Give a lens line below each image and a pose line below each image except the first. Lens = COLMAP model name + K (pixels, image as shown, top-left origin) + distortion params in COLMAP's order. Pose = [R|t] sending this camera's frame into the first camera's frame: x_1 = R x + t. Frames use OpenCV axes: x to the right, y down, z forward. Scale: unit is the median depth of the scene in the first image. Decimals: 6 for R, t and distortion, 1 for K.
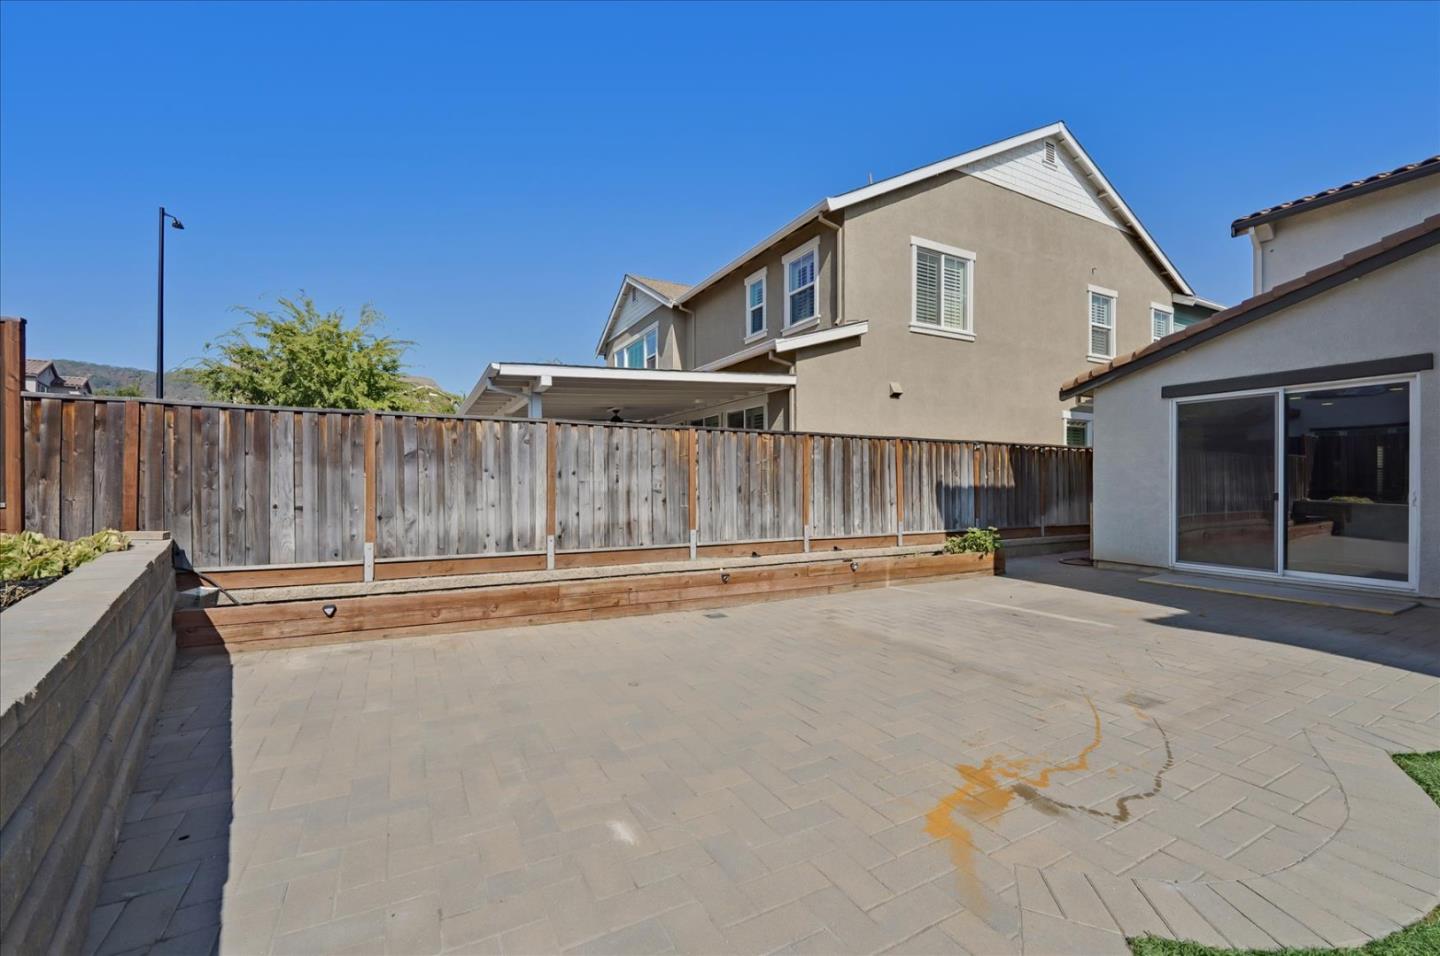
lens RADIAL K [[584.5, 0, 720.8], [0, 584.5, 481.0], [0, 0, 1]] dist [0.000052, 0.000412]
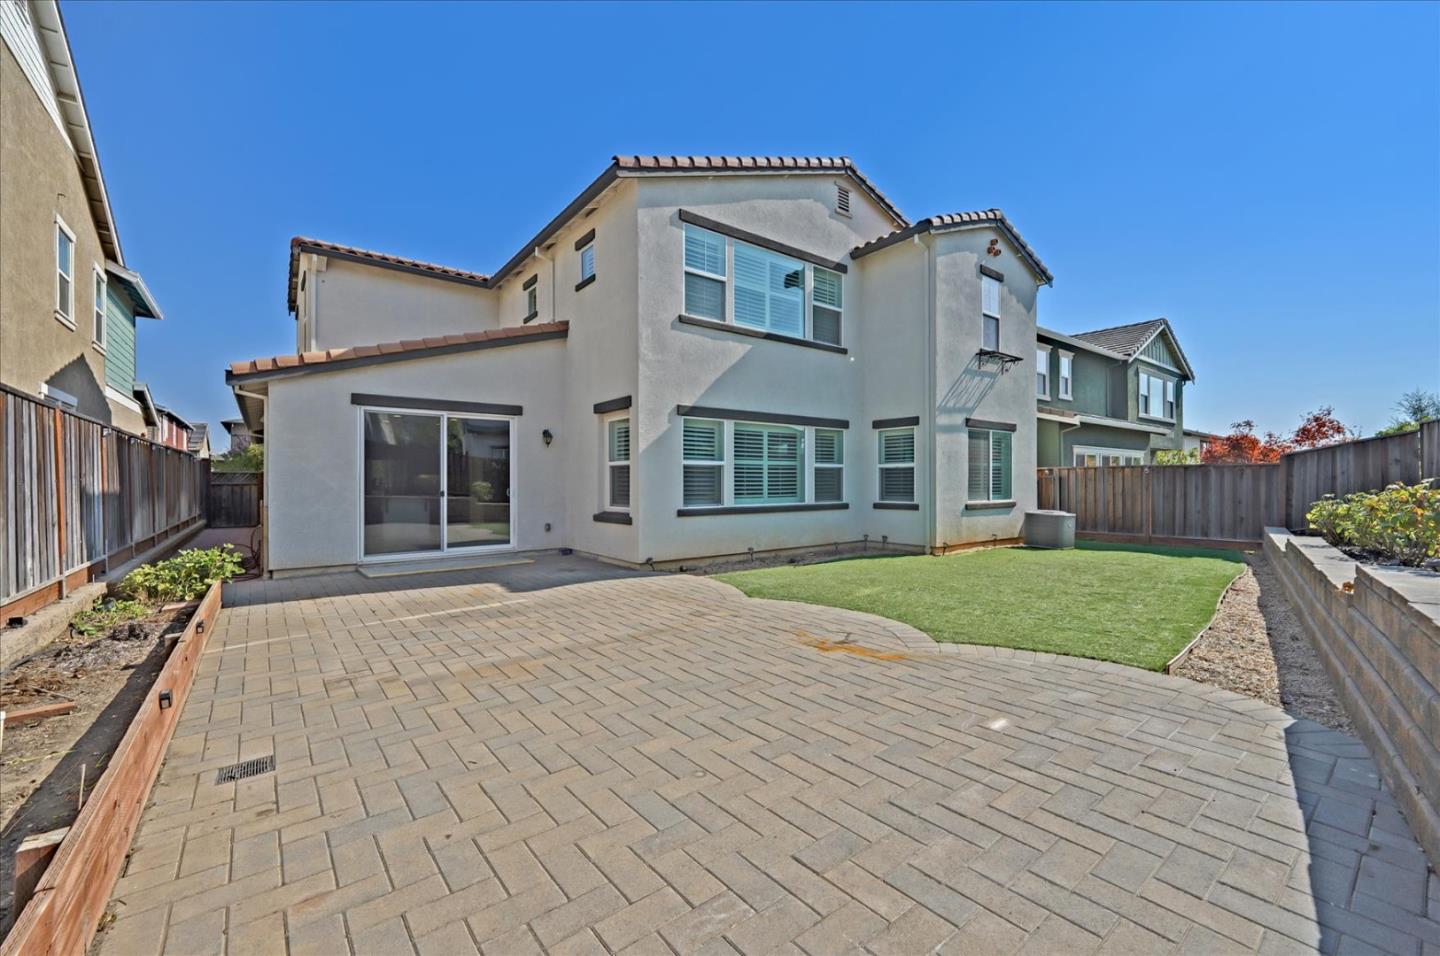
lens RADIAL K [[584.5, 0, 724.2], [0, 584.5, 483.7], [0, 0, 1]] dist [0.000052, 0.000412]
pose [[-0.190330, -0.004697, 0.981709, -0.412423], [0.001541, 0.999986, 0.005083, -0.001878], [-0.981719, 0.002480, -0.190320, 0.549616]]
